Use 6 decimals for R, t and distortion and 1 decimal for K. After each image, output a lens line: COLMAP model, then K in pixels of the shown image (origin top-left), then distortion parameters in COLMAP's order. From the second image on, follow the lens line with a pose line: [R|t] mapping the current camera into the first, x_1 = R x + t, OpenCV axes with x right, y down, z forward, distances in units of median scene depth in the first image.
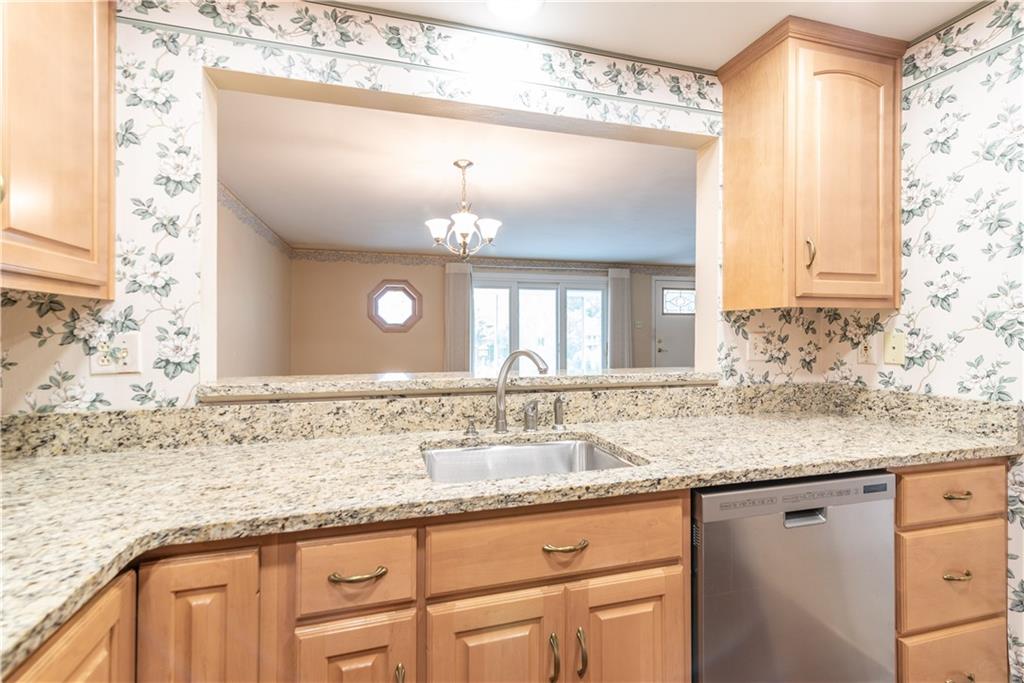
lens RADIAL K [[469.2, 0, 523.8], [0, 469.2, 326.3], [0, 0, 1]] dist [0.016793, -0.003100]
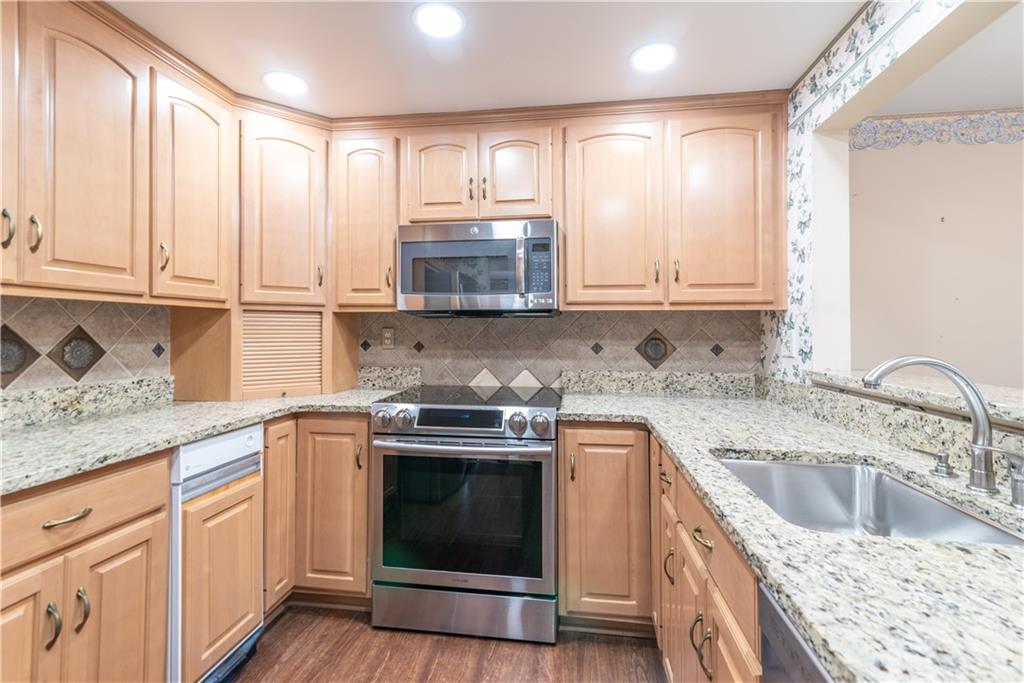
lens RADIAL K [[469.2, 0, 510.5], [0, 469.2, 320.7], [0, 0, 1]] dist [0.016793, -0.003100]
pose [[-0.421763, -0.019768, -0.906491, 0.823735], [0.008502, 0.999632, -0.025755, 0.011172], [0.906666, -0.018569, -0.421439, 0.725258]]
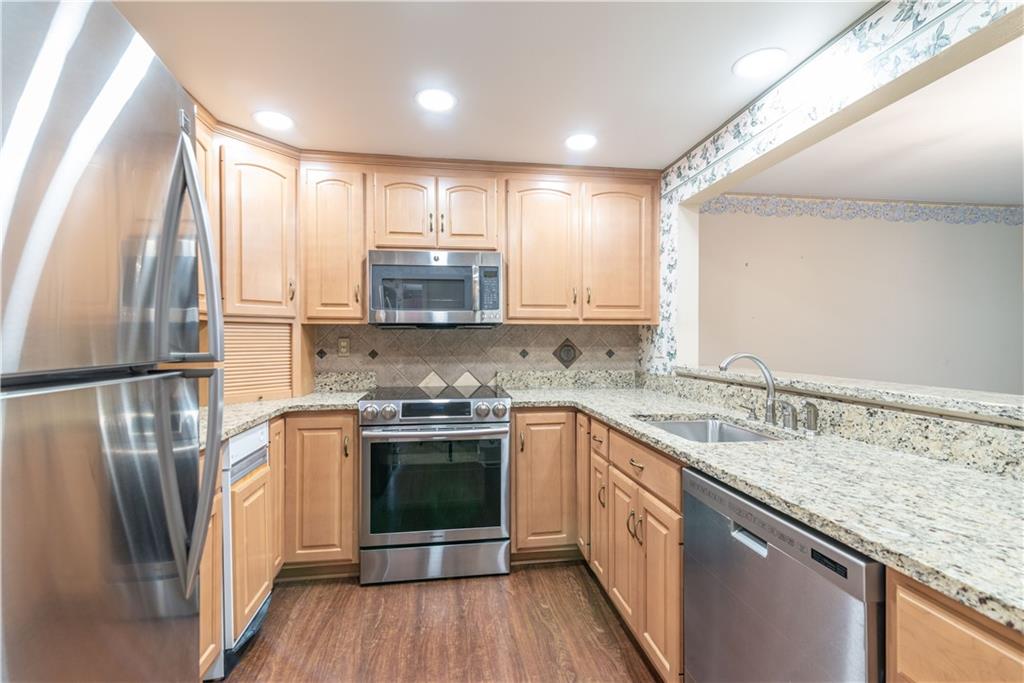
lens RADIAL K [[469.2, 0, 506.2], [0, 469.2, 339.1], [0, 0, 1]] dist [0.016793, -0.003100]
pose [[-0.148483, 0.000463, -0.988915, 1.270918], [0.012299, 0.999923, -0.001379, 0.005899], [0.988838, -0.012367, -0.148478, 0.537239]]
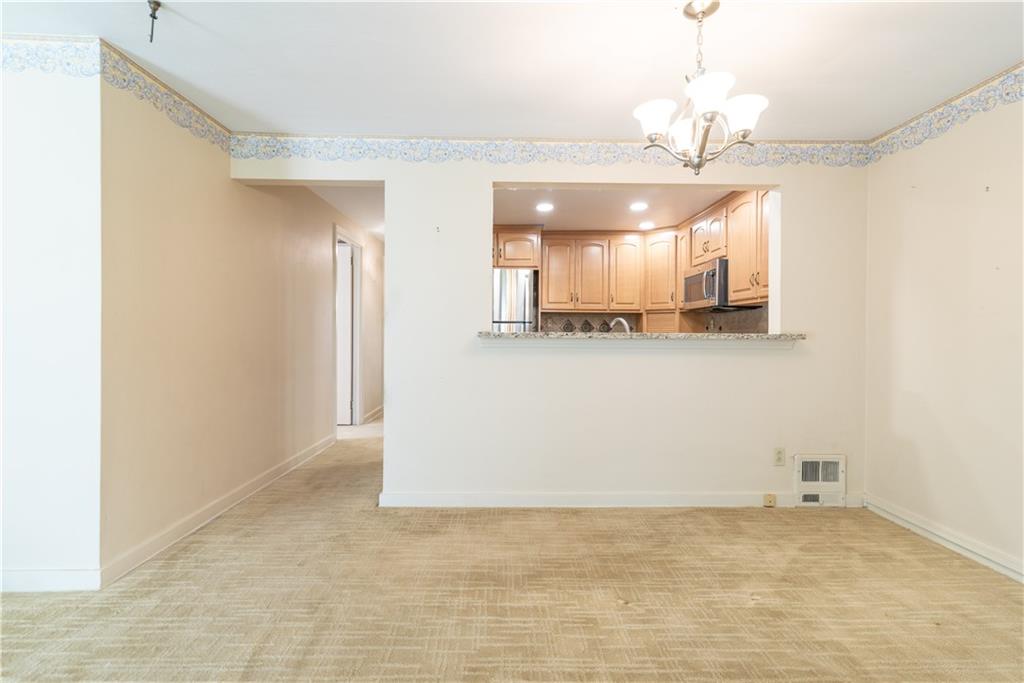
lens RADIAL K [[469.2, 0, 513.3], [0, 469.2, 336.3], [0, 0, 1]] dist [0.016793, -0.003100]
pose [[-0.963434, -0.010536, 0.267739, -0.104544], [-0.012493, 0.999906, -0.005609, 0.148881], [-0.267655, -0.008749, -0.963475, 3.185981]]
